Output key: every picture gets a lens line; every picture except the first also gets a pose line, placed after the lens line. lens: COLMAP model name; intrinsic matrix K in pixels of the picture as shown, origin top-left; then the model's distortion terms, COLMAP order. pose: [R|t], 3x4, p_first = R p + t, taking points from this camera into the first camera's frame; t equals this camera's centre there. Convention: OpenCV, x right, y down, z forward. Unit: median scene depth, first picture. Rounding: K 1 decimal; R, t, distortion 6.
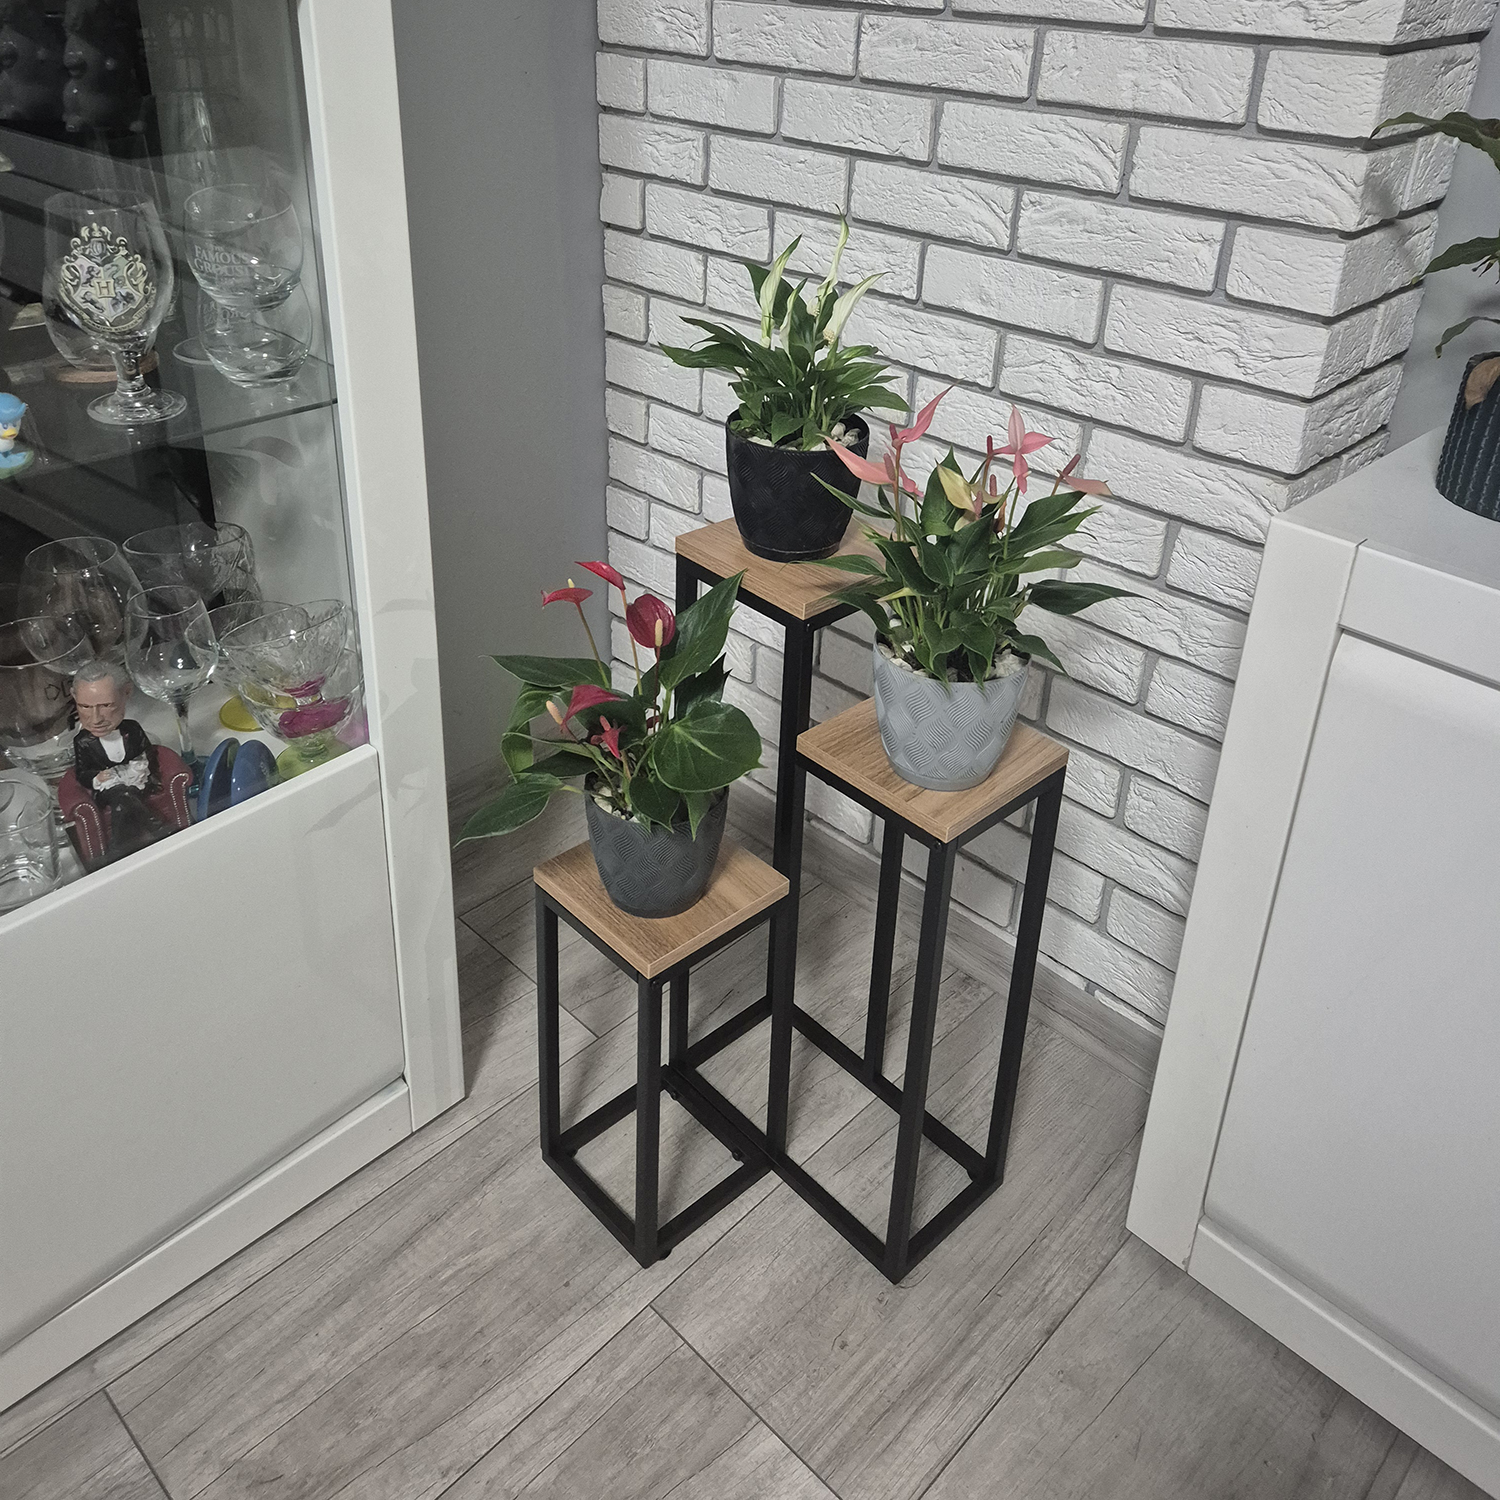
lens RADIAL K [[1314.9, 0, 754.2], [0, 1314.9, 544.6], [0, 0, 1]] dist [0.080275, -0.057864]
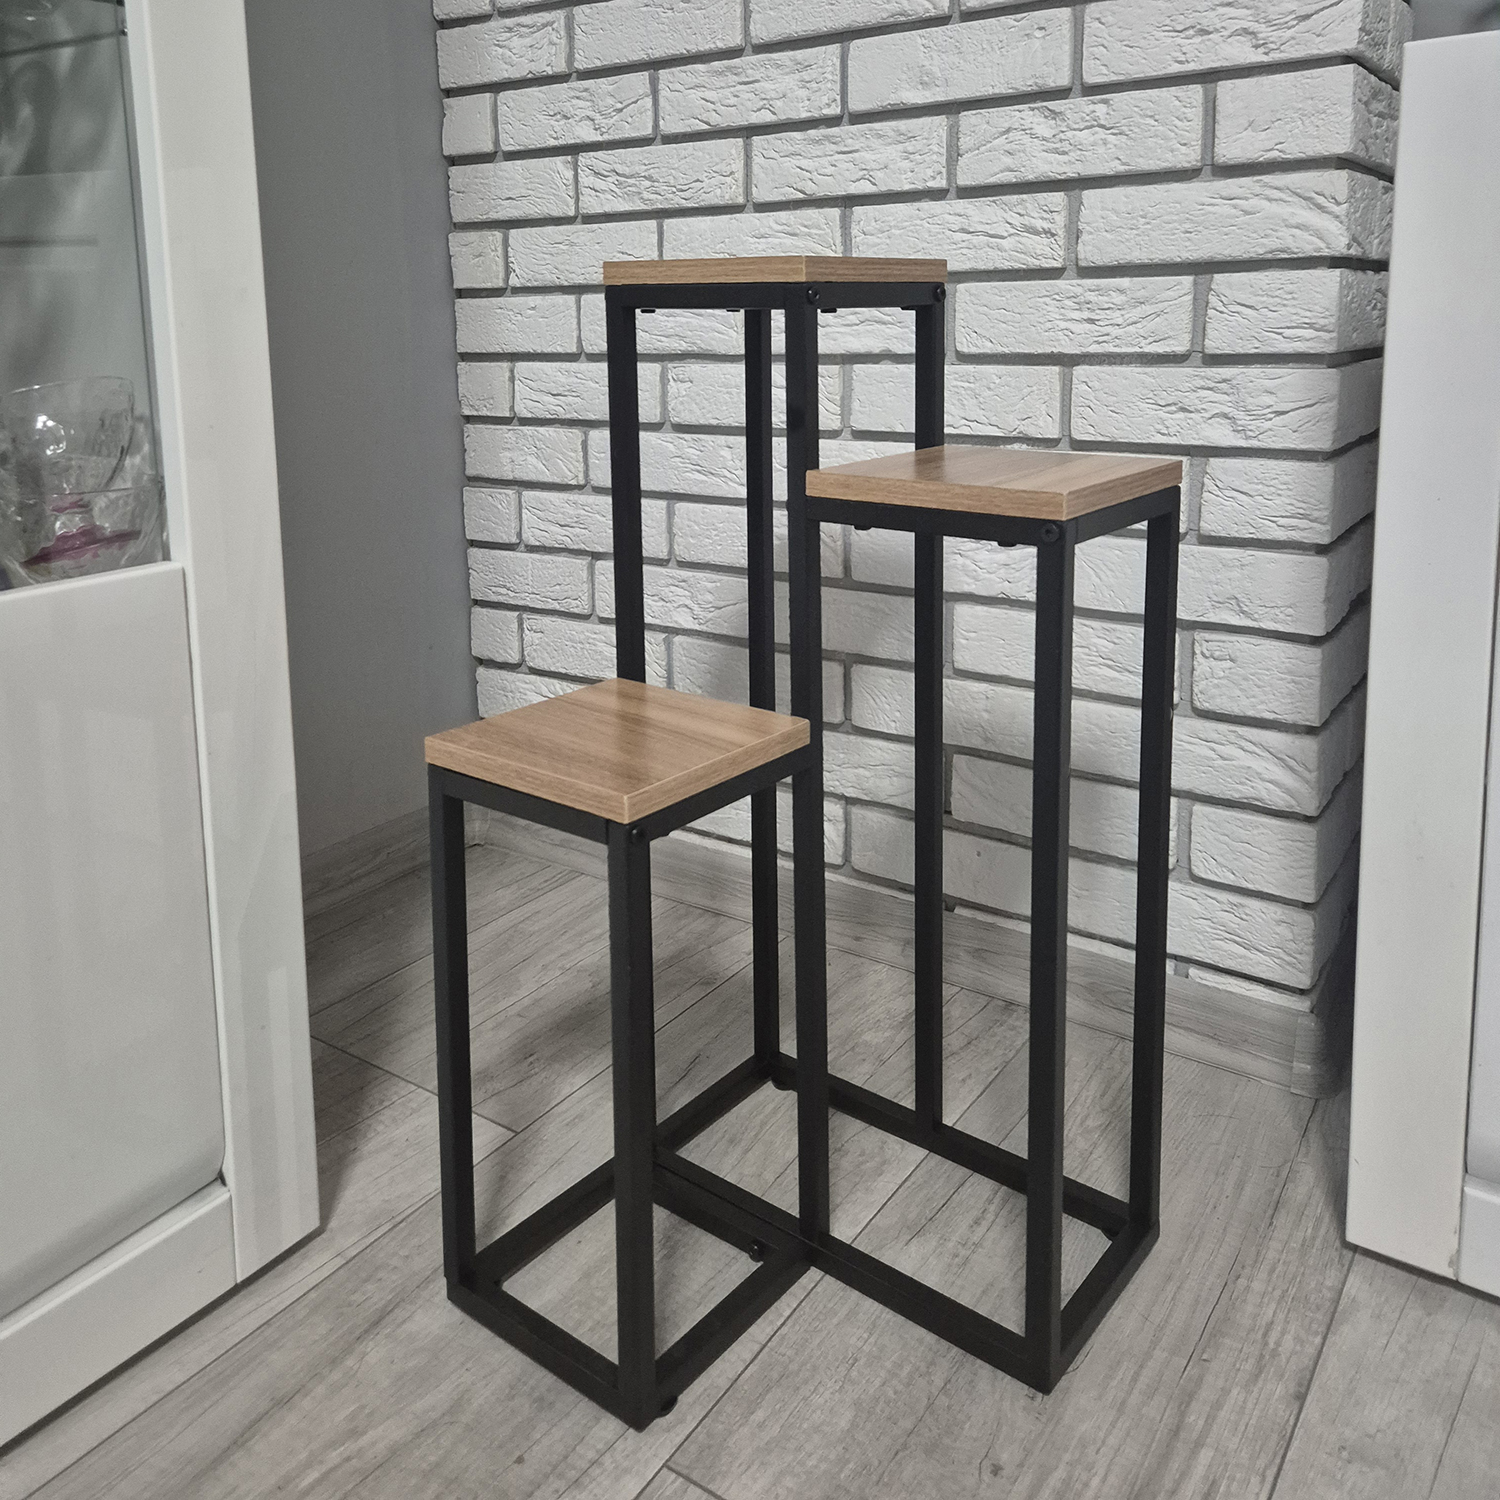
lens RADIAL K [[1312.2, 0, 733.6], [0, 1312.2, 523.8], [0, 0, 1]] dist [0.079231, -0.062088]
pose [[0.986452, -0.076220, 0.145271, -0.097655], [0.113406, 0.956687, -0.268123, 0.314973], [-0.118542, 0.280964, 0.952369, 0.298259]]
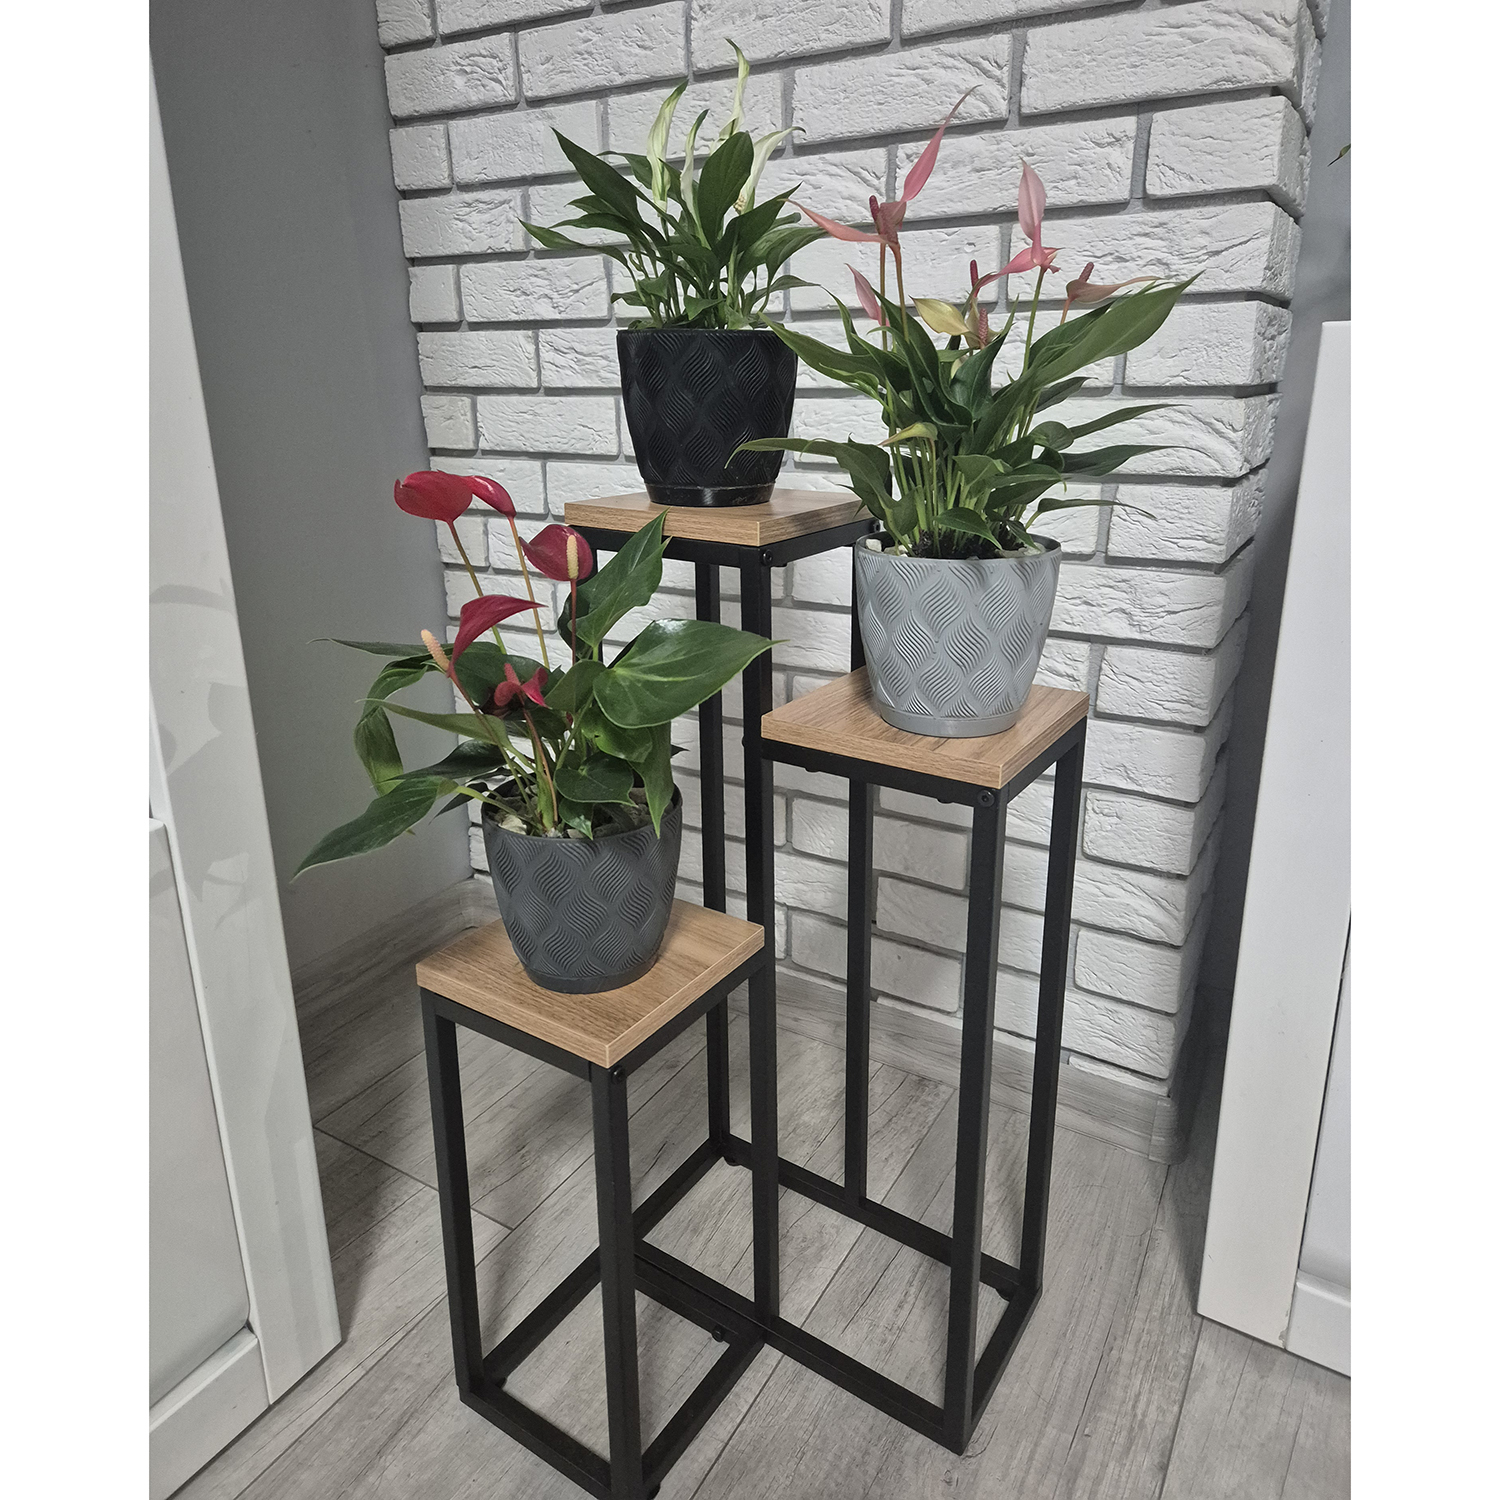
lens RADIAL K [[1060.9, 0, 758.2], [0, 1060.9, 701.0], [0, 0, 1]] dist [0.073199, -0.058686]
pose [[0.973412, -0.109697, 0.201087, -0.080498], [0.135788, 0.983336, -0.120884, 0.184674], [-0.184476, 0.144975, 0.972086, 0.350881]]
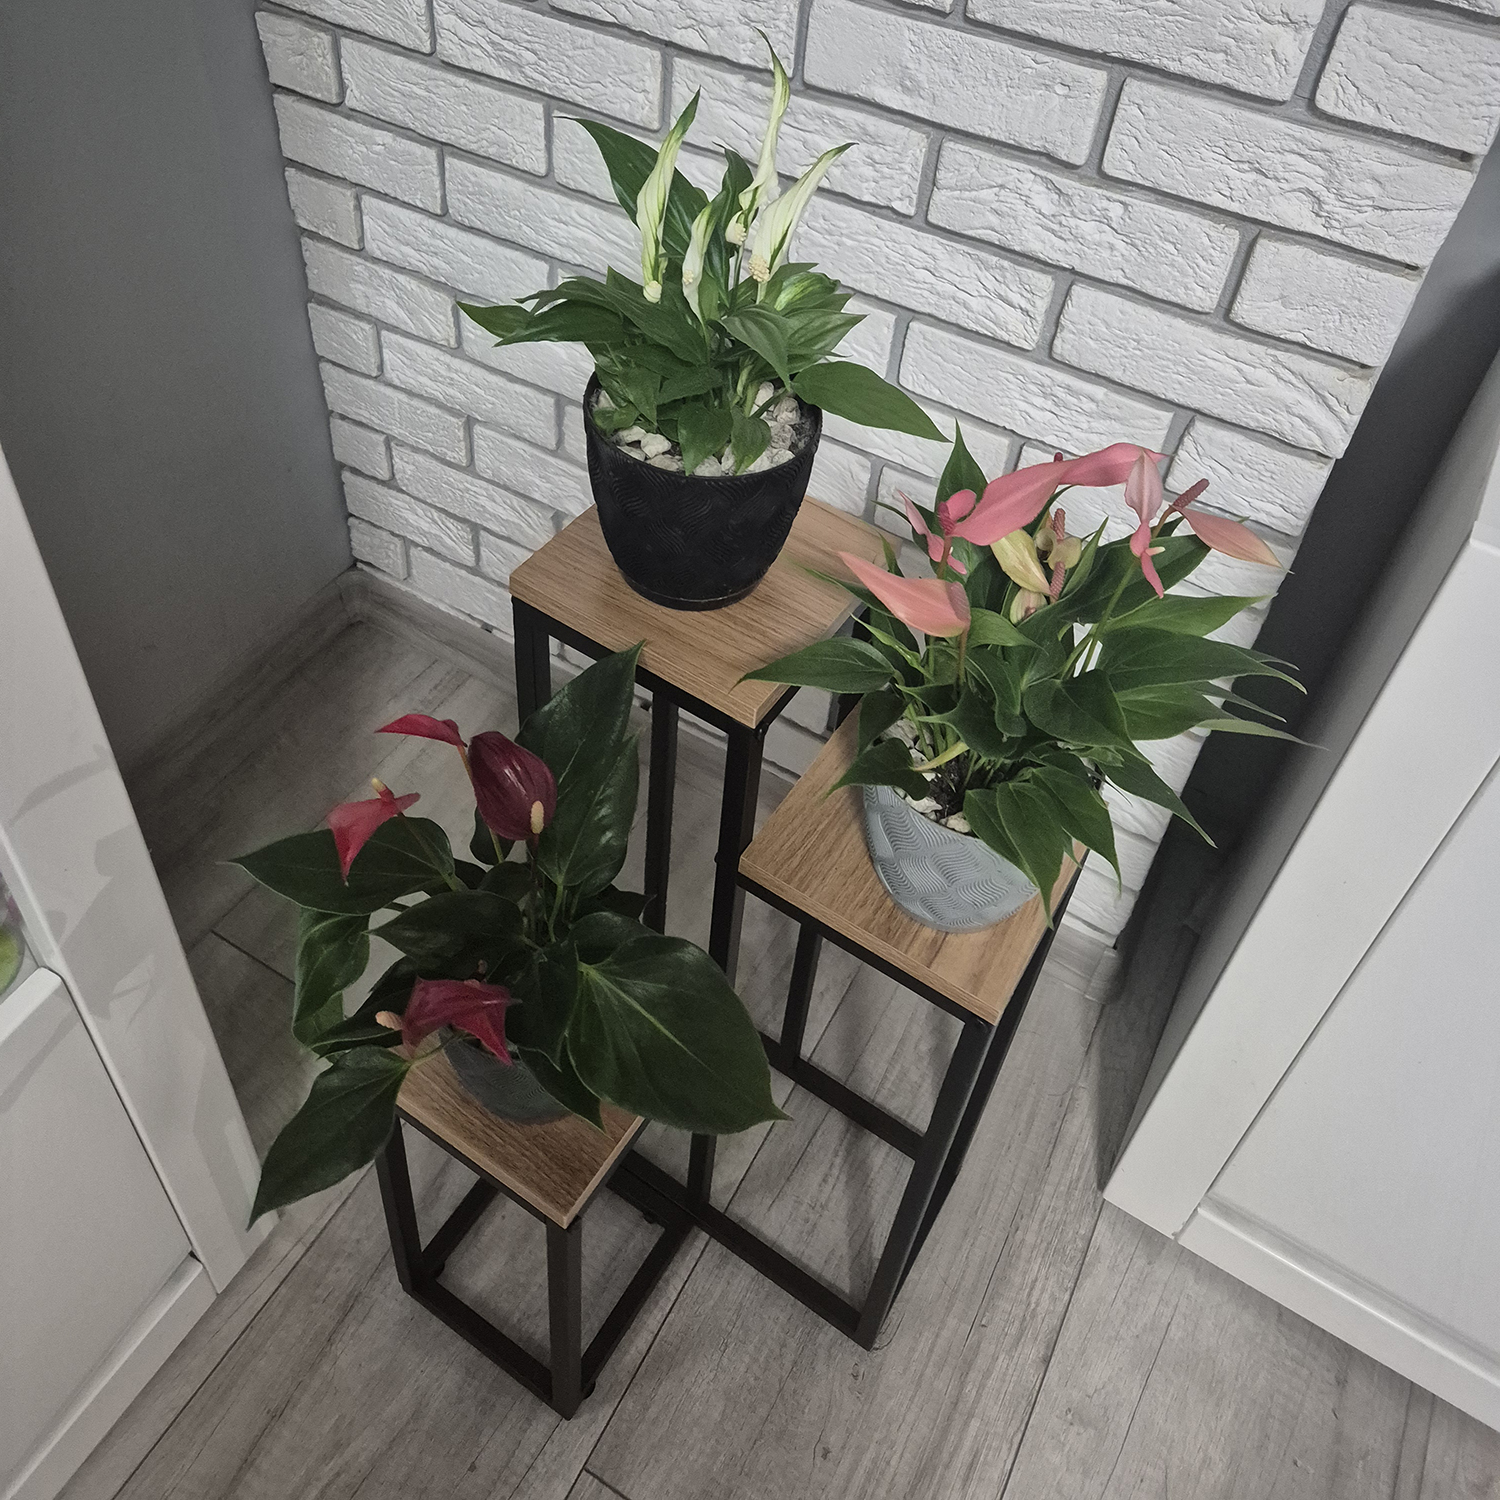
lens RADIAL K [[1328.1, 0, 757.8], [0, 1328.1, 519.6], [0, 0, 1]] dist [0.071224, -0.058997]
pose [[0.967498, -0.134814, 0.213947, -0.070720], [0.065943, 0.951272, 0.301220, -0.195131], [-0.244131, -0.277321, 0.929243, 0.362844]]
